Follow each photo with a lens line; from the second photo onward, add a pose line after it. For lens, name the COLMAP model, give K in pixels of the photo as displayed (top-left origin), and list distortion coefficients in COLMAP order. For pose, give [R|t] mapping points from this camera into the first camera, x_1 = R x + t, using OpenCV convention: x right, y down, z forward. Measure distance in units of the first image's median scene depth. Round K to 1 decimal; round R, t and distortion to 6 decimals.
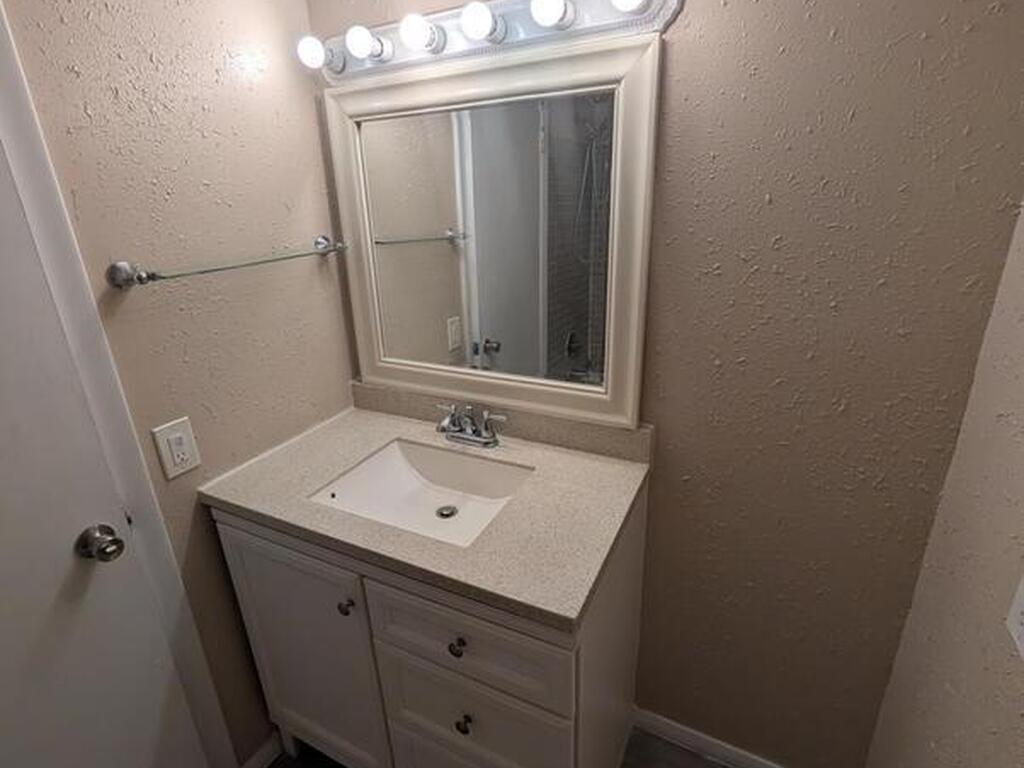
lens RADIAL K [[519.5, 0, 511.7], [0, 519.5, 376.5], [0, 0, 1]] dist [-0.011450, 0.003533]
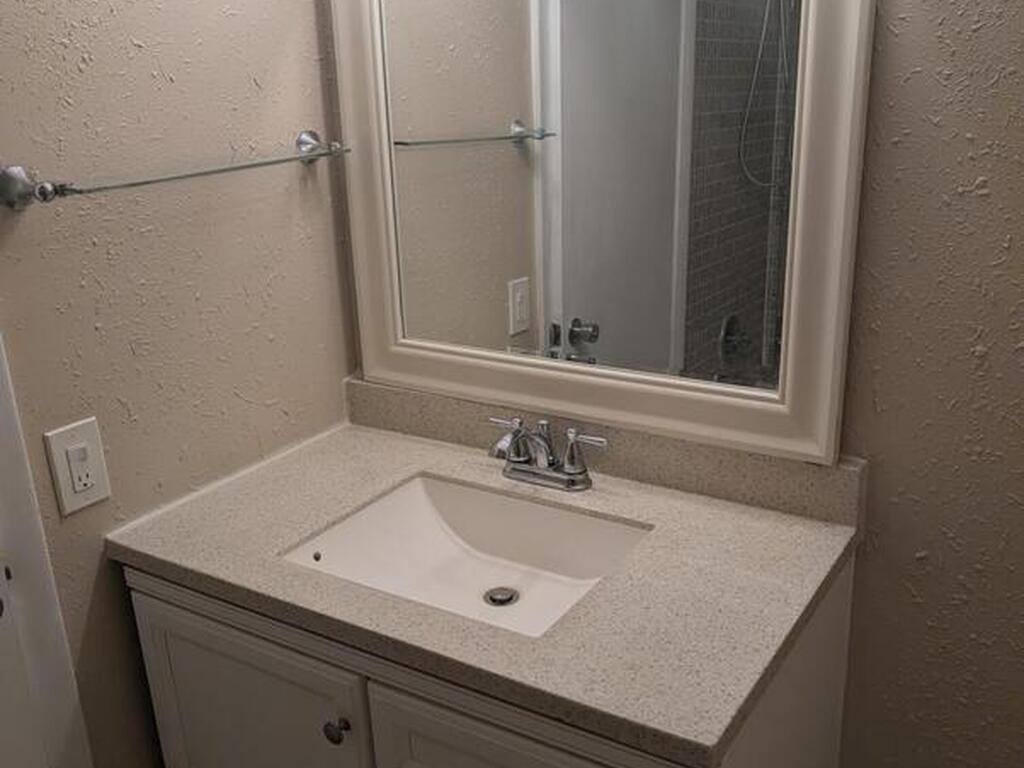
lens RADIAL K [[978.0, 0, 513.4], [0, 978.0, 388.9], [0, 0, 1]] dist [0.013512, 0.000000]
pose [[0.993915, 0.030366, -0.105885, -0.001237], [-0.031790, 0.999425, -0.011791, 0.038553], [0.105466, 0.015085, 0.994308, -0.113243]]
